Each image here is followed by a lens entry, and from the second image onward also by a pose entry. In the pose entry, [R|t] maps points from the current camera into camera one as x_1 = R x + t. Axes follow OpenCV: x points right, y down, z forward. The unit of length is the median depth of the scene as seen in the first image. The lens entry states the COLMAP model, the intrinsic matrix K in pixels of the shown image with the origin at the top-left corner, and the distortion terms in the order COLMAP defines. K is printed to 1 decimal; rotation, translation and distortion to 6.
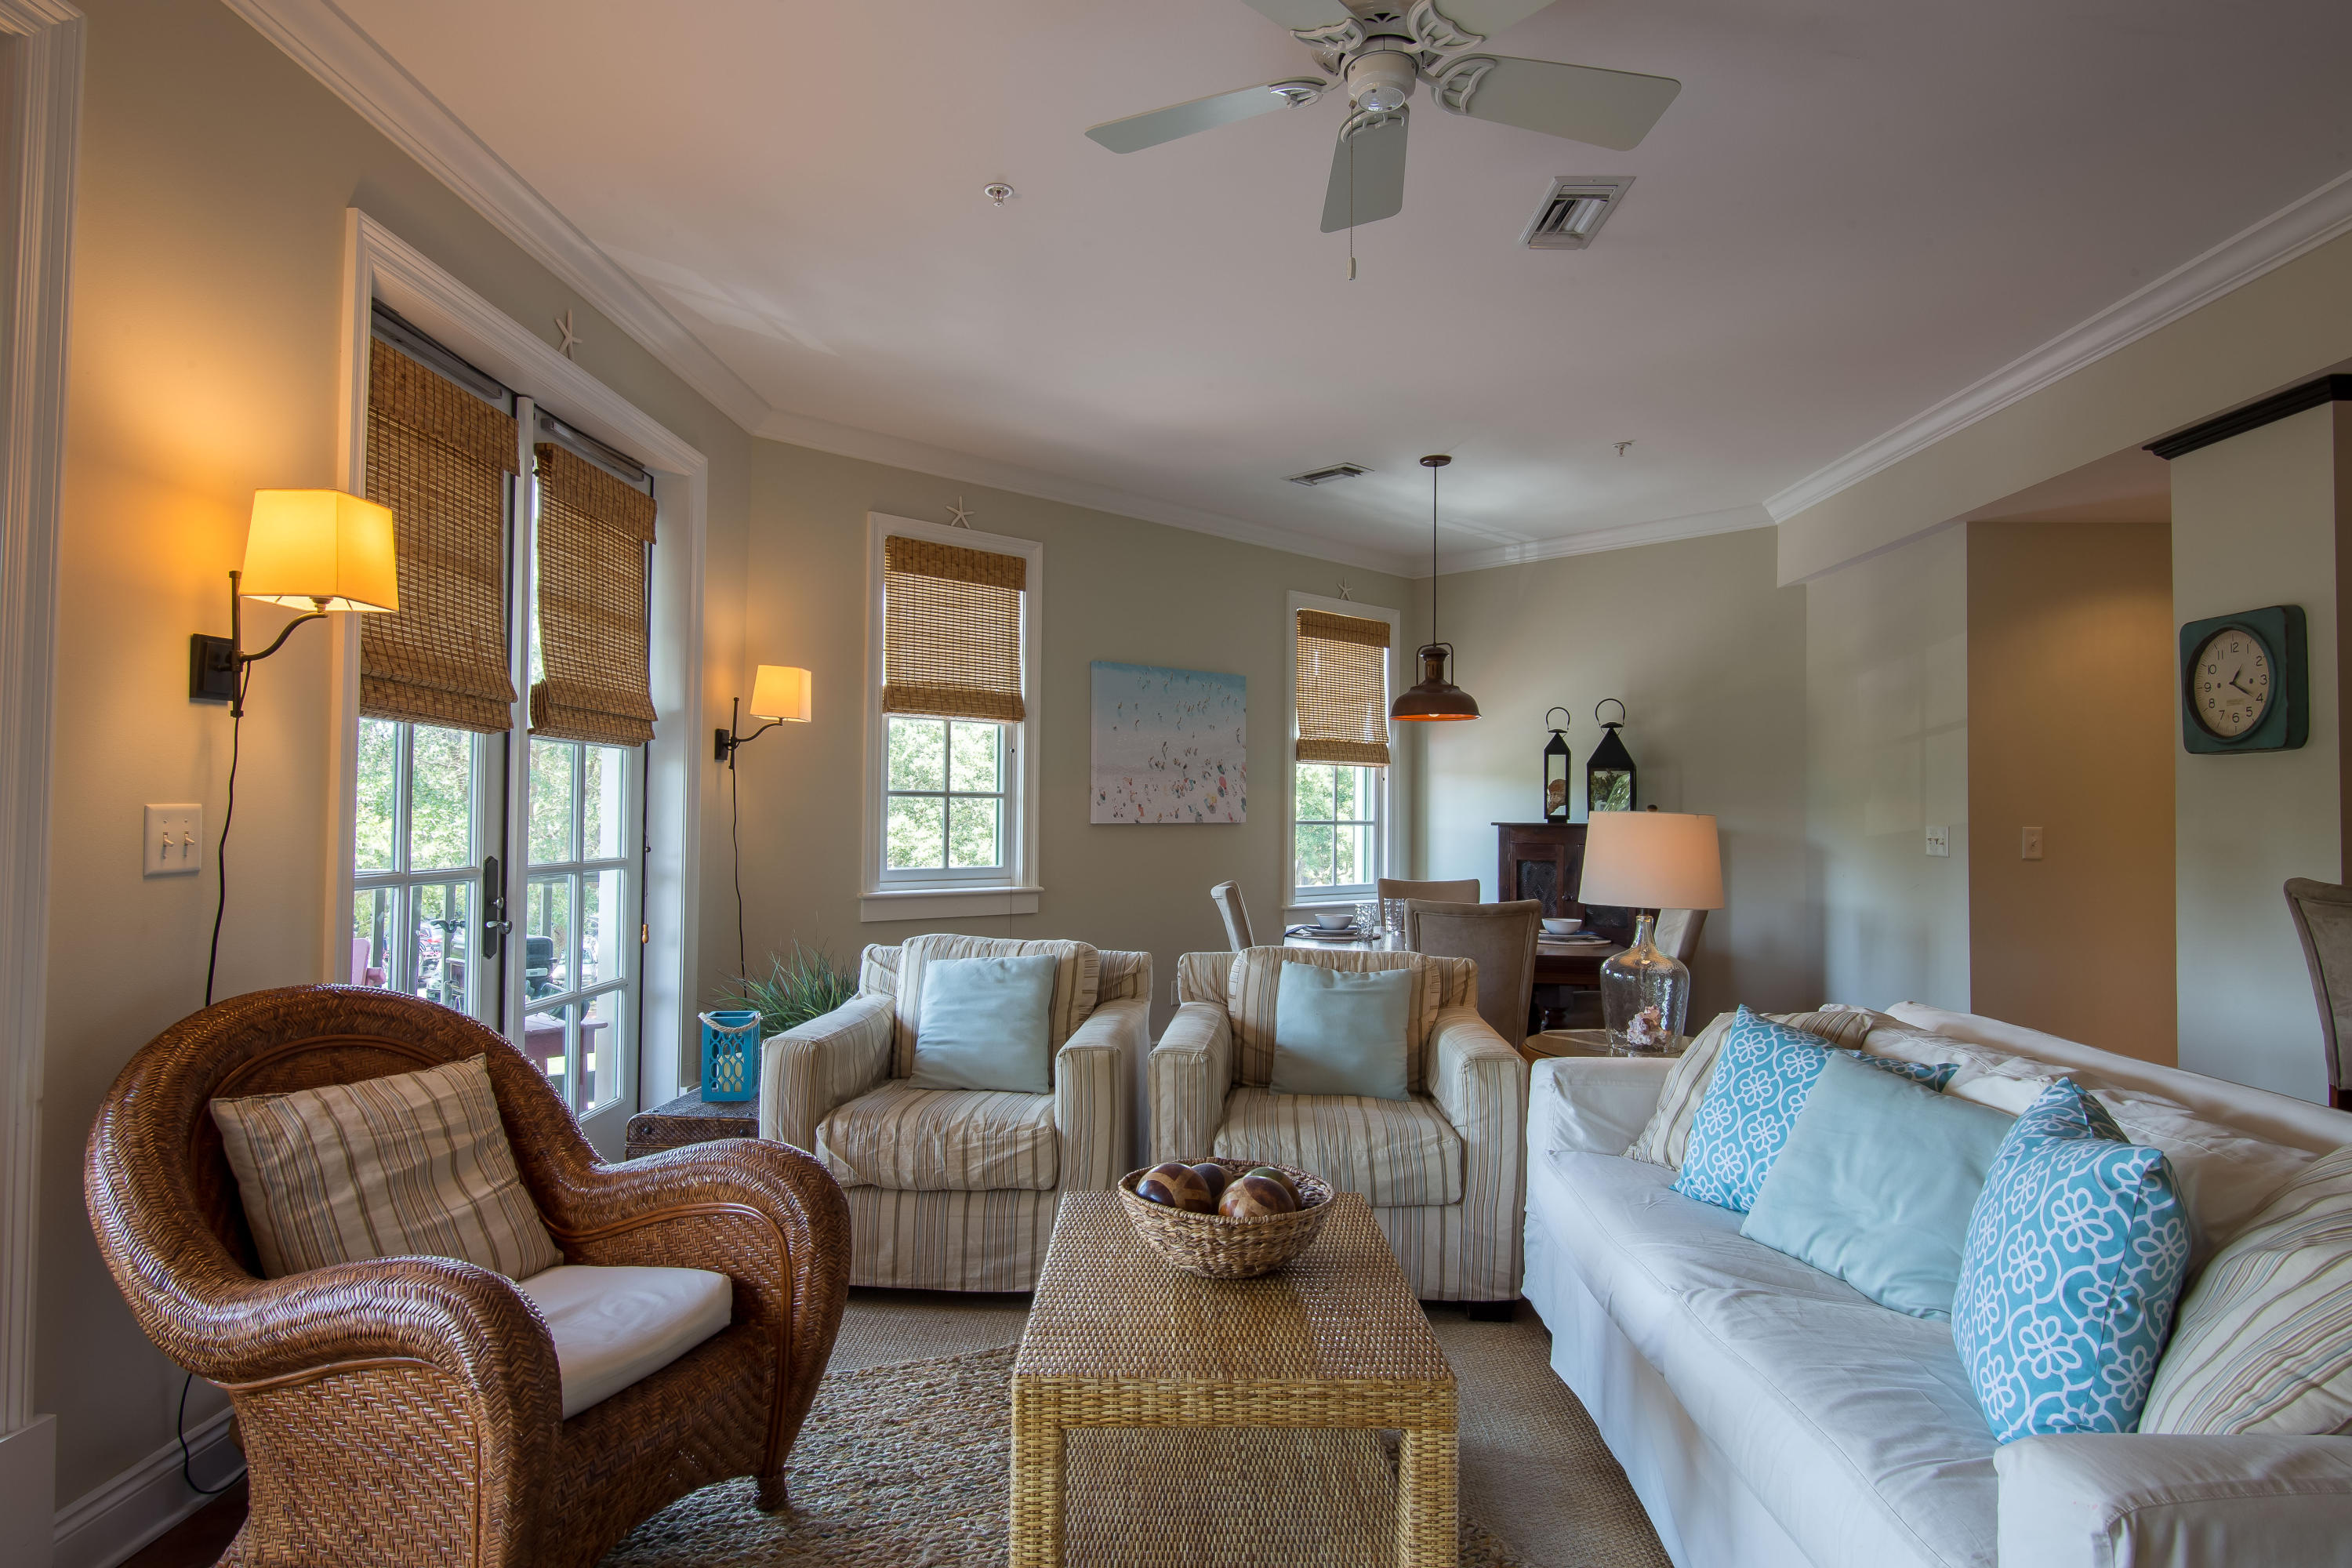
lens RADIAL K [[1327.5, 0, 1177.7], [0, 1327.5, 788.5], [0, 0, 1]] dist [-0.013740, 0.002051]
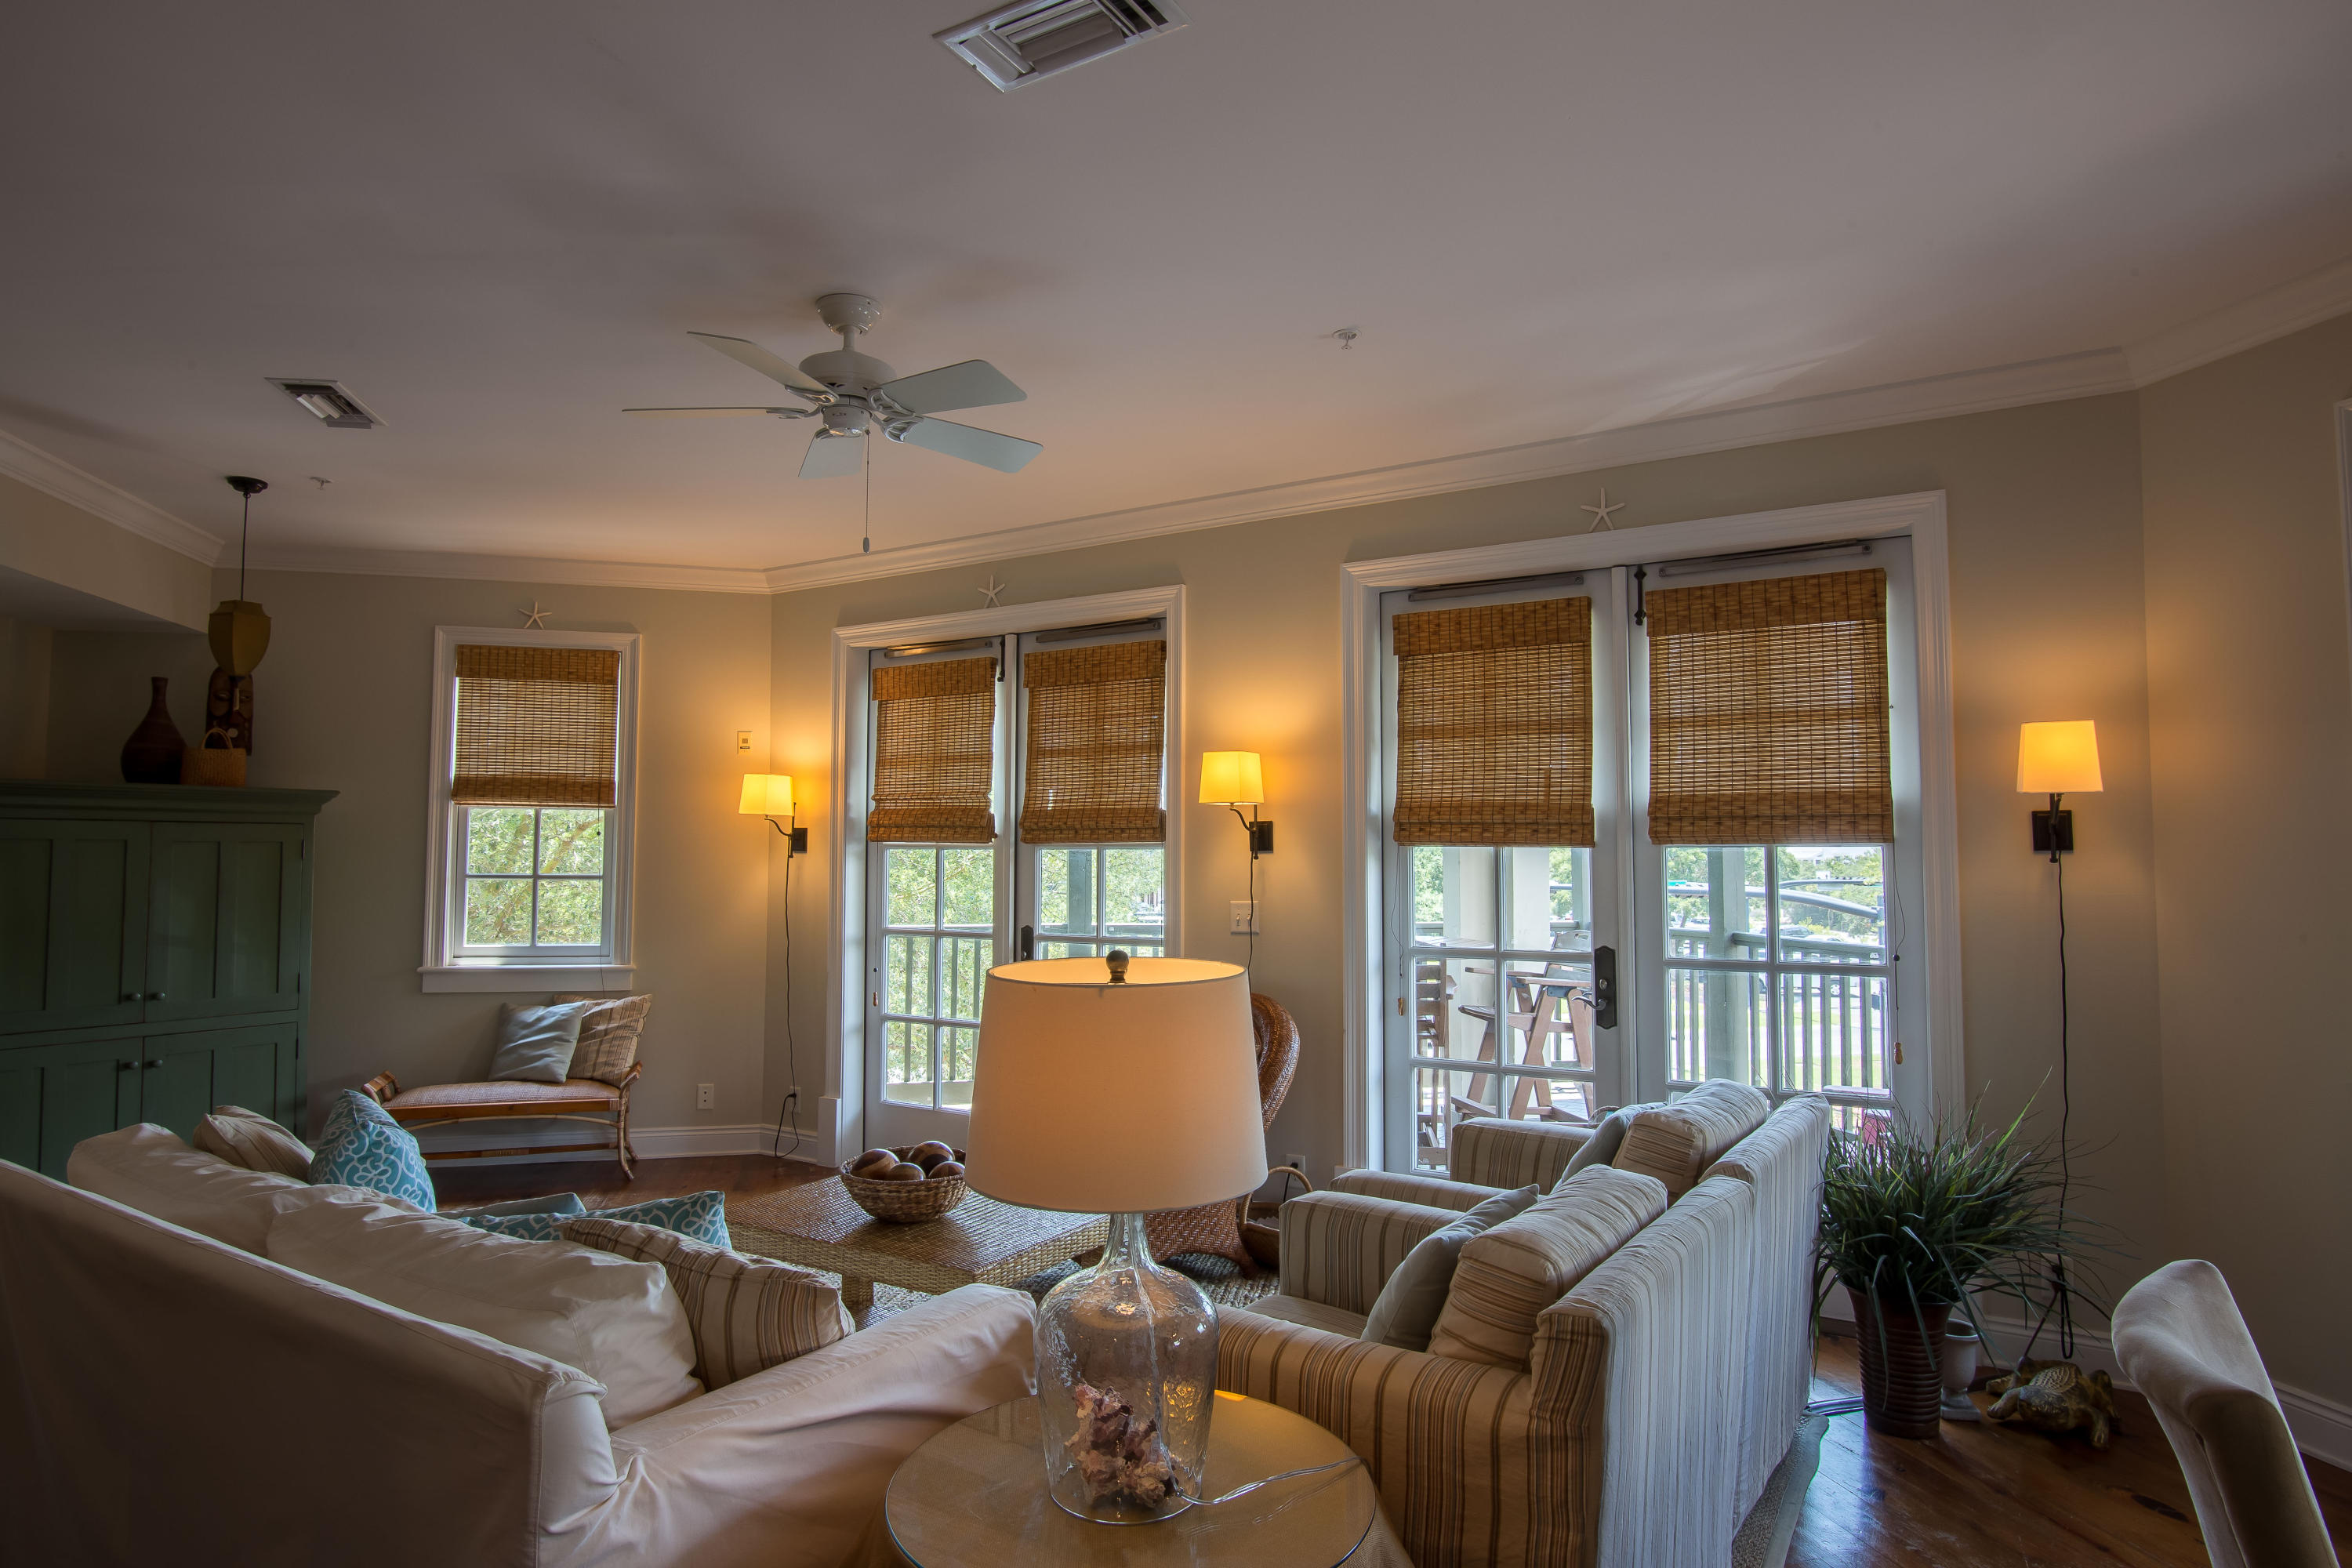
lens RADIAL K [[1327.5, 0, 1182.9], [0, 1327.5, 779.2], [0, 0, 1]] dist [-0.013740, 0.002051]
pose [[-0.495873, -0.060675, -0.866273, 0.720871], [0.012499, 0.996954, -0.076982, -0.013059], [0.868305, -0.049001, -0.493604, 1.204055]]
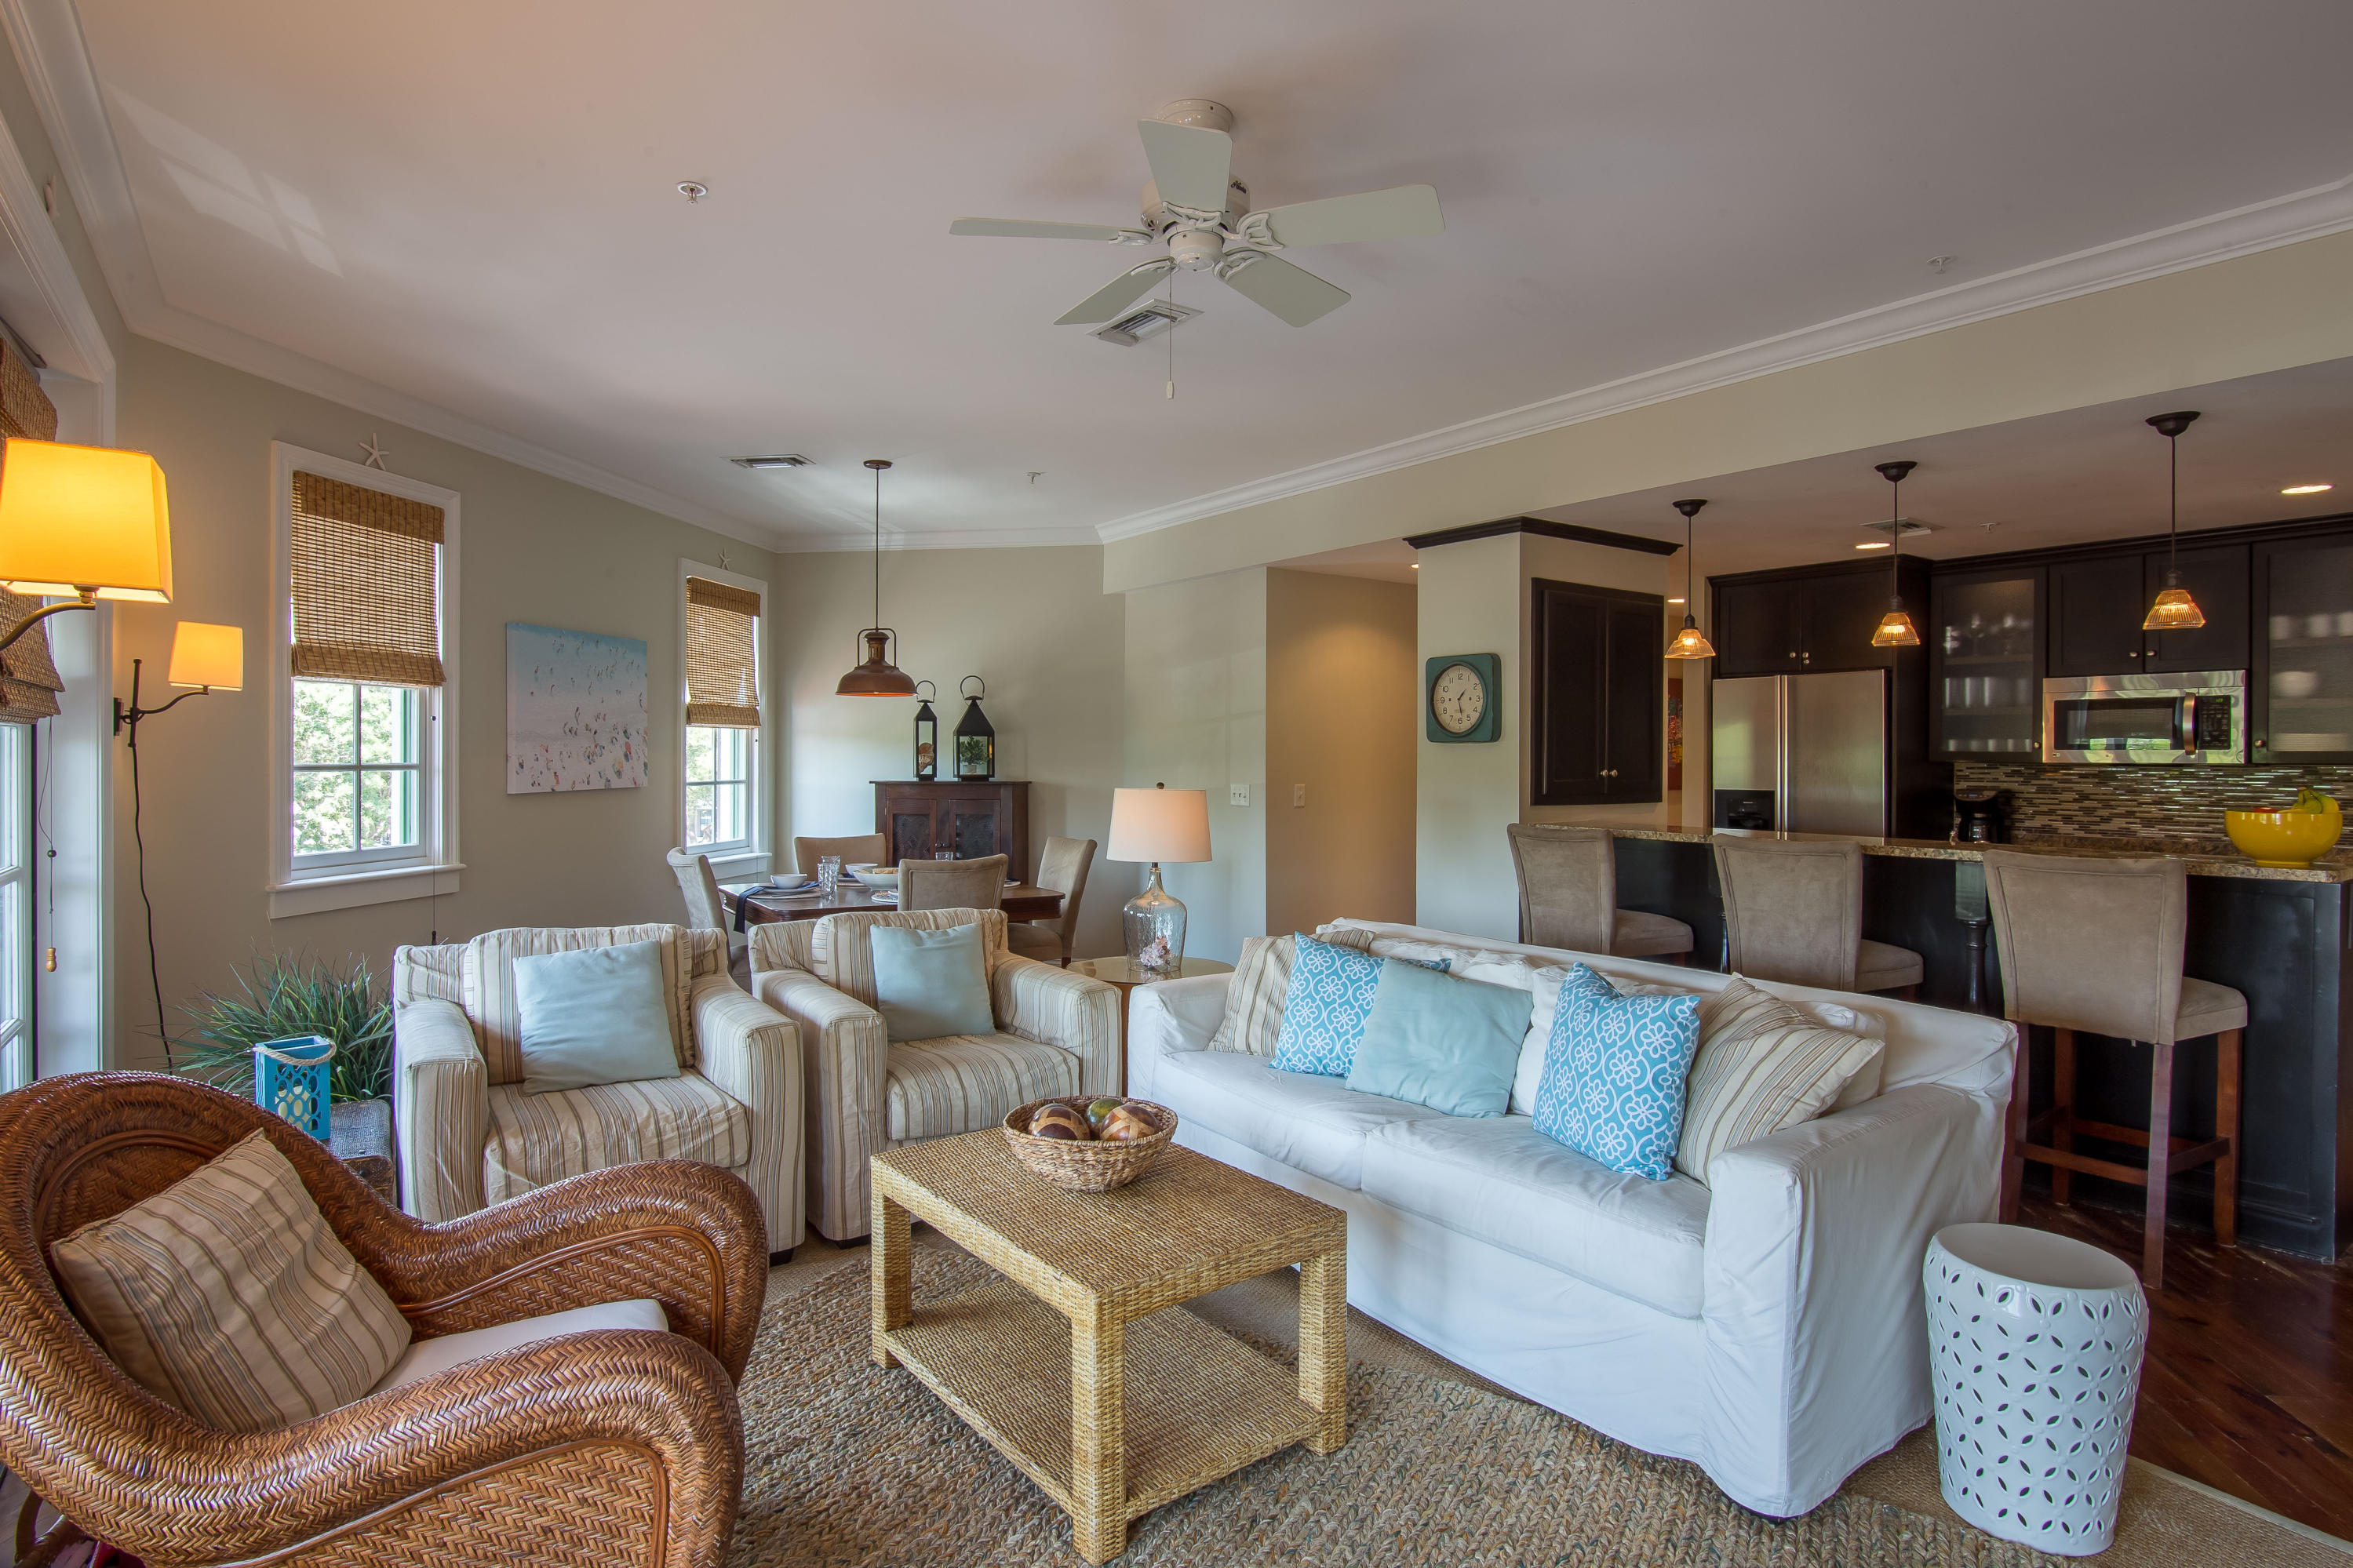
lens RADIAL K [[1228.1, 0, 1176.5], [0, 1228.1, 768.9], [0, 0, 1]] dist [-0.019110, -0.001746]
pose [[0.796517, -0.013081, 0.604475, -0.353222], [-0.008401, 0.999430, 0.032698, -0.039943], [-0.604558, -0.031123, 0.795953, 0.025961]]
